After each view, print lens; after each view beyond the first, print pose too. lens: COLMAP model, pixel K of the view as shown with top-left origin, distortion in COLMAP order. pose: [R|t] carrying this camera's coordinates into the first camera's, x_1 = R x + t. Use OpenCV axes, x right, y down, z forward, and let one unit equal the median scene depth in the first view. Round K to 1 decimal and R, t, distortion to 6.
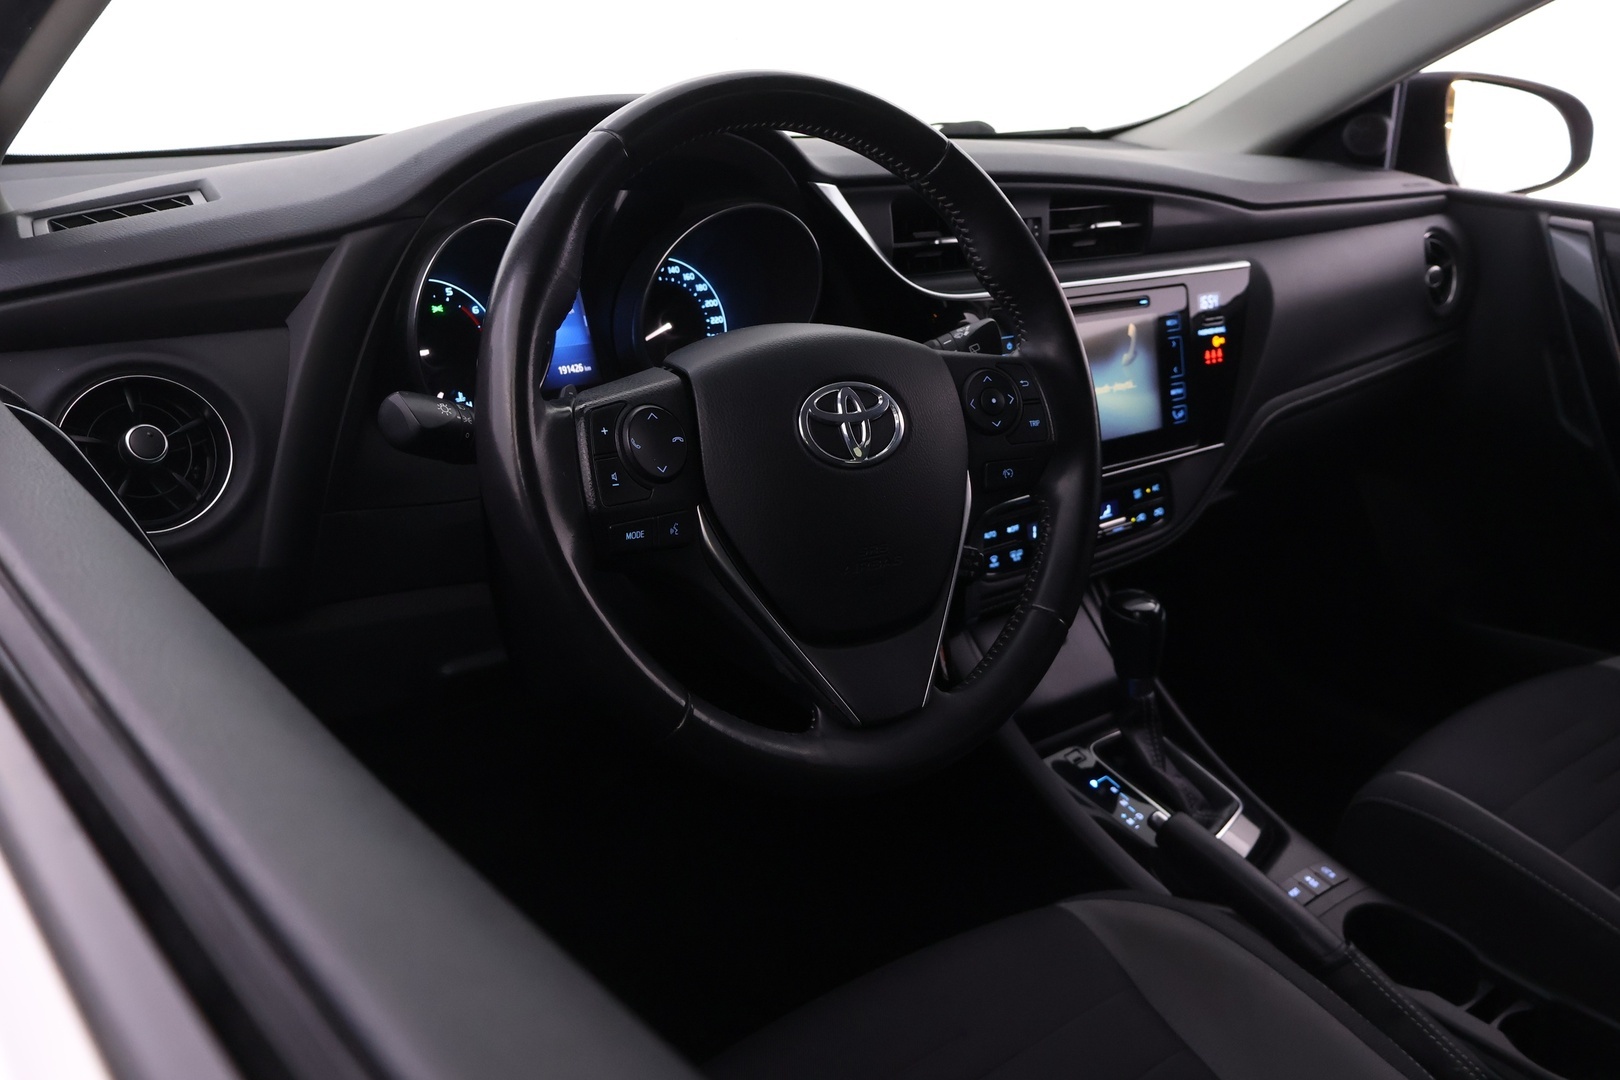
lens RADIAL K [[1361.6, 0, 807.2], [0, 1361.6, 537.5], [0, 0, 1]] dist [-0.002802, 0.000698]
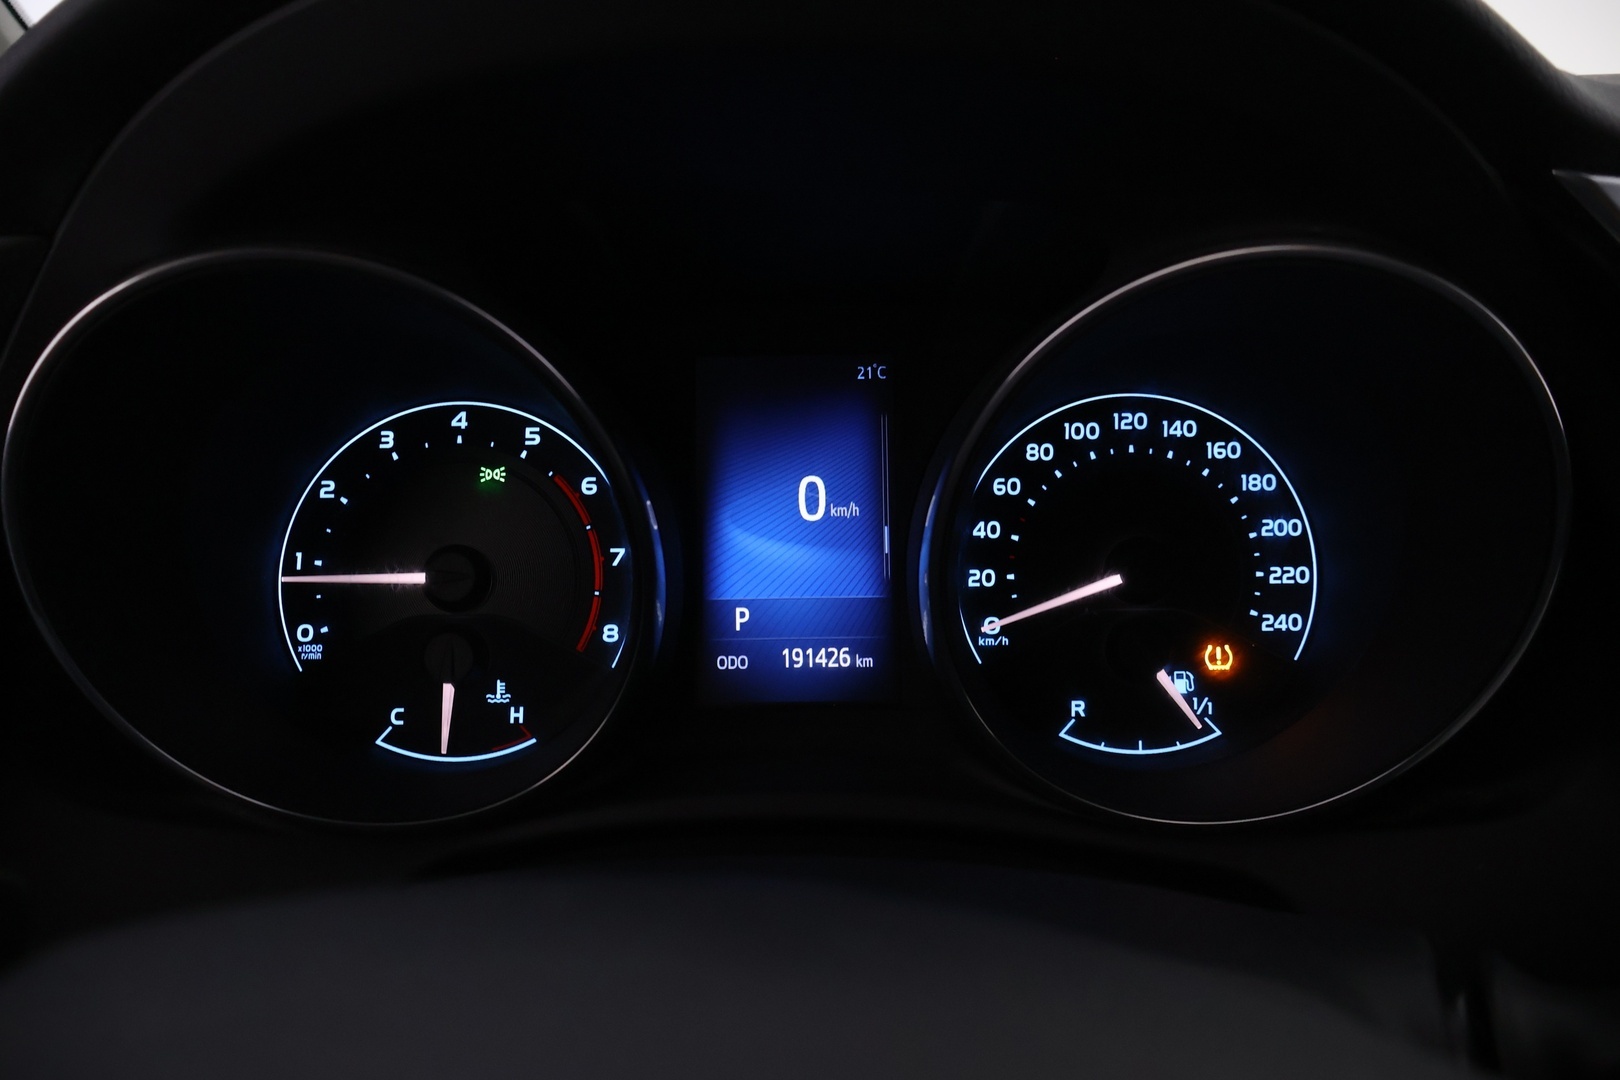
lens RADIAL K [[1361.6, 0, 813.1], [0, 1361.6, 539.9], [0, 0, 1]] dist [-0.002802, 0.000698]
pose [[0.776492, 0.175120, -0.605304, 0.056286], [-0.186540, 0.981433, 0.044642, -0.172434], [0.601883, 0.078249, 0.794741, 0.678590]]
